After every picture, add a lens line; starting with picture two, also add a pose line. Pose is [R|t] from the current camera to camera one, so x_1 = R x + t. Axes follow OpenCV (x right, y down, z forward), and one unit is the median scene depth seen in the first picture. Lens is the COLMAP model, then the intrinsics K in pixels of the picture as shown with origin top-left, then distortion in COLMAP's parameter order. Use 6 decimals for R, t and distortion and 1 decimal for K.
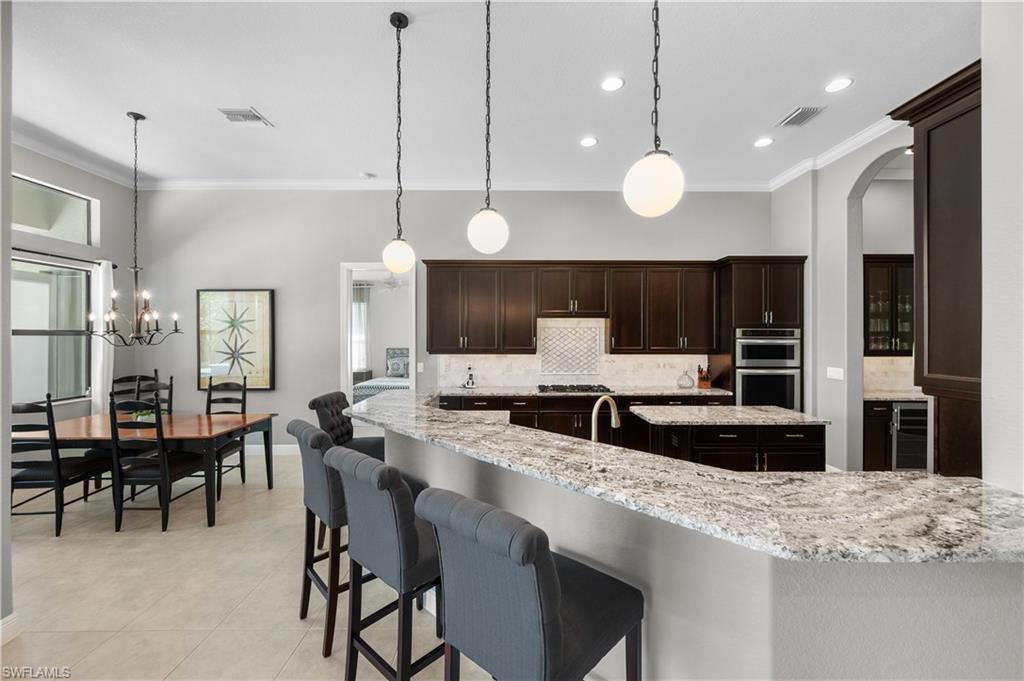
lens RADIAL K [[410.9, 0, 512.0], [0, 410.9, 340.5], [0, 0, 1]] dist [-0.001877, -0.000208]
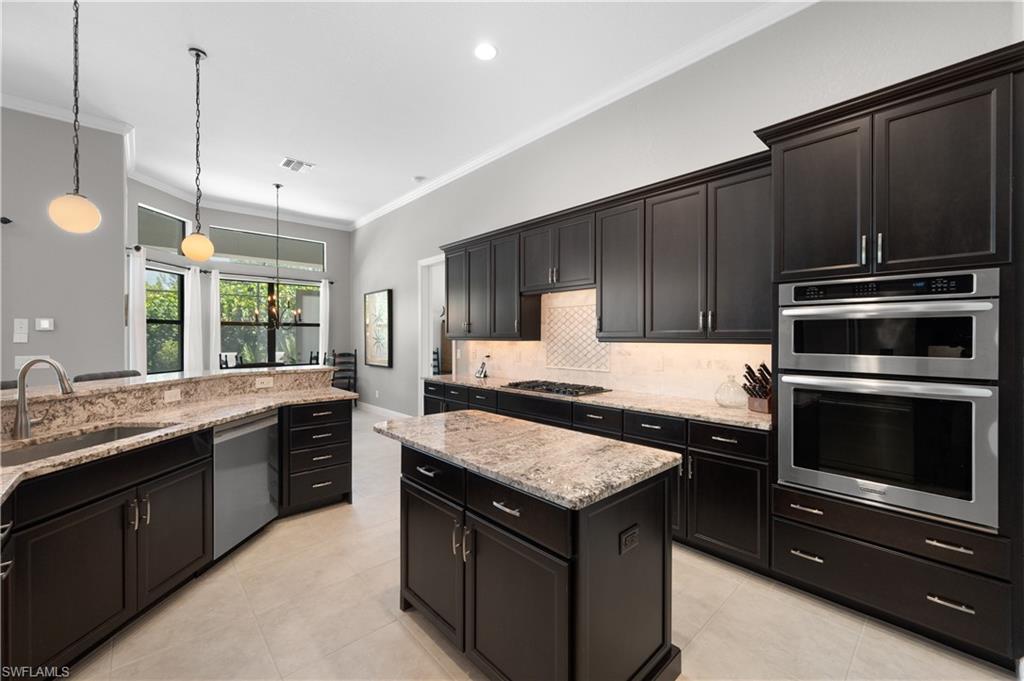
lens RADIAL K [[410.9, 0, 512.0], [0, 410.9, 340.5], [0, 0, 1]] dist [-0.001877, -0.000208]
pose [[0.668580, 0.006118, -0.743615, 0.644088], [-0.008976, 0.999960, 0.000157, 0.032938], [0.743586, 0.006570, 0.668608, 0.447335]]
